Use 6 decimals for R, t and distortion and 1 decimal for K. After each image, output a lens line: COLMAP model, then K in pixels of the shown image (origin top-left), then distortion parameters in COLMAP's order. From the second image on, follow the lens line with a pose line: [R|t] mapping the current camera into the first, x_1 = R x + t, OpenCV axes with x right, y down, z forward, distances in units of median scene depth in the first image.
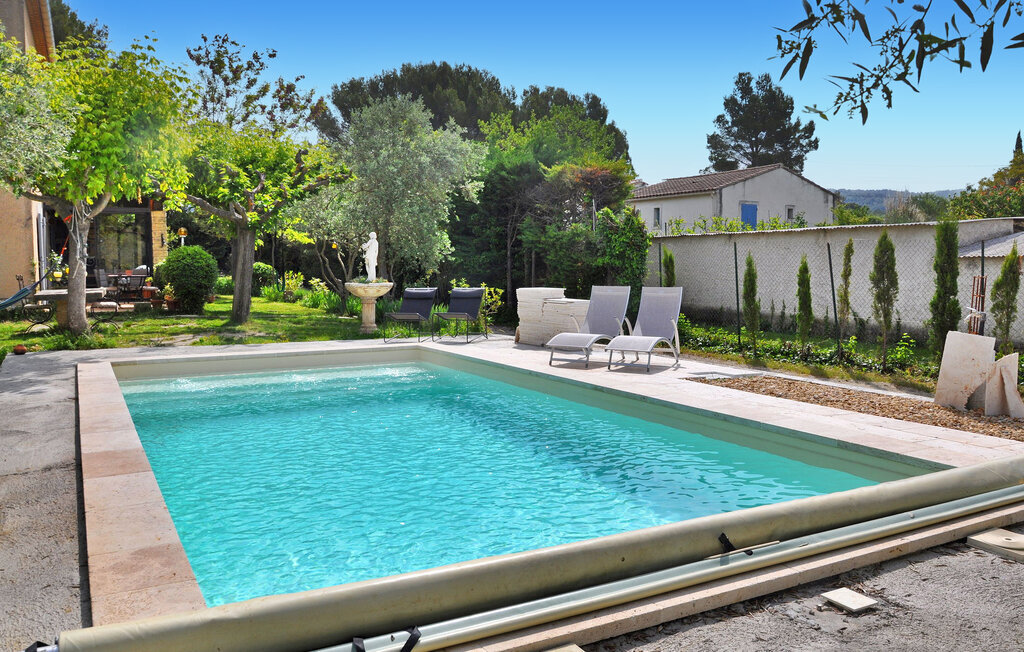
lens RADIAL K [[792.8, 0, 515.5], [0, 792.8, 350.0], [0, 0, 1]] dist [-0.033590, -0.006366]
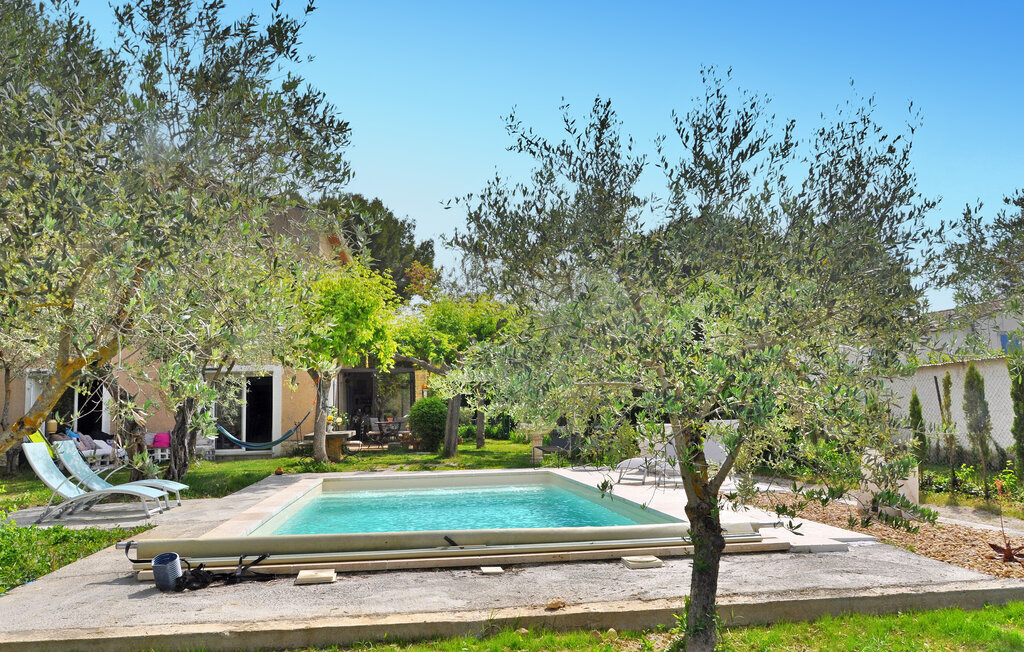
lens RADIAL K [[803.2, 0, 512.0], [0, 803.2, 326.0], [0, 0, 1]] dist [-0.026125, -0.003731]
pose [[0.927554, -0.062571, -0.368413, 0.116954], [-0.017076, 0.977755, -0.209052, 0.013787], [0.373298, 0.200198, 0.905853, -0.082819]]
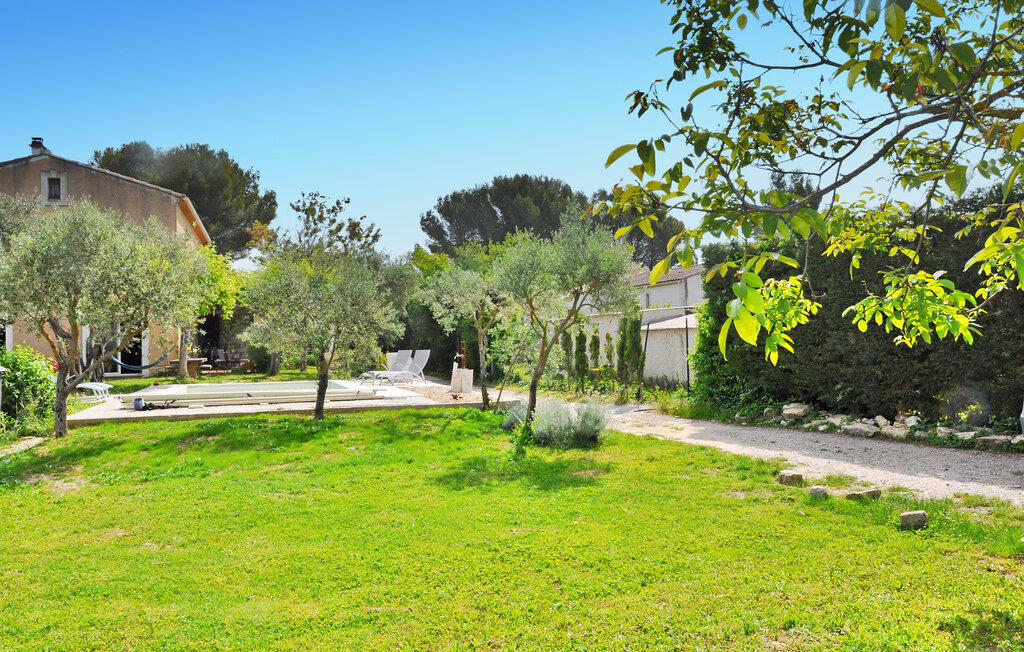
lens RADIAL K [[803.2, 0, 512.0], [0, 803.2, 326.0], [0, 0, 1]] dist [-0.026125, -0.003731]
pose [[0.978885, -0.025751, -0.202785, 0.295398], [-0.000452, 0.991758, -0.128122, 0.045874], [0.204413, 0.125508, 0.970805, -0.365923]]
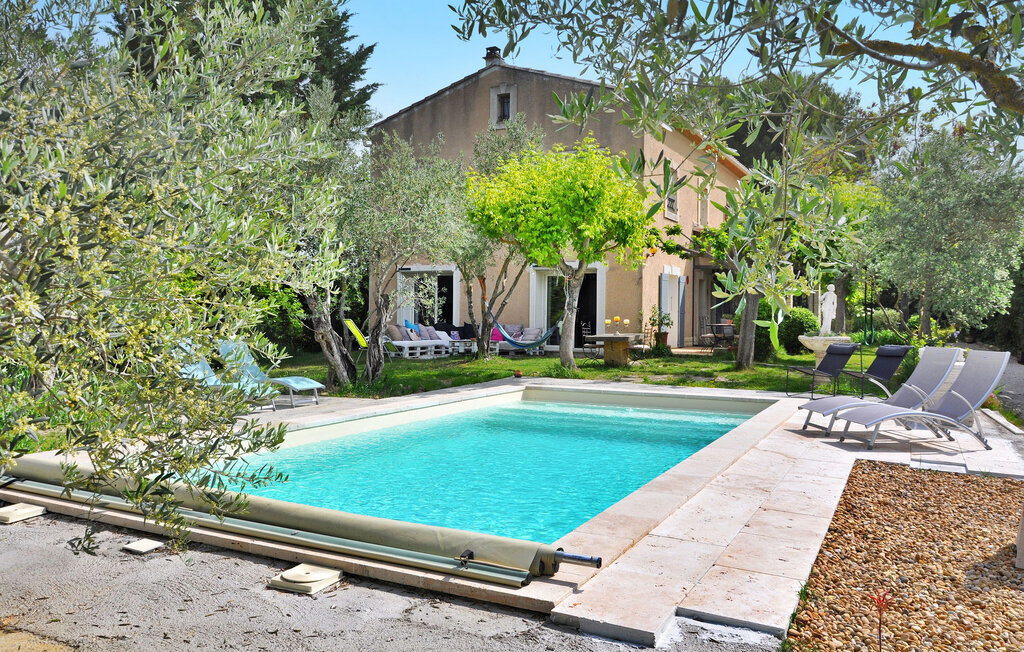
lens RADIAL K [[792.8, 0, 515.5], [0, 792.8, 350.0], [0, 0, 1]] dist [-0.033590, -0.006366]
pose [[0.560908, 0.045233, -0.826641, 0.190562], [-0.099502, 0.994952, -0.013073, -0.008429], [0.821877, 0.089585, 0.562577, 0.069238]]
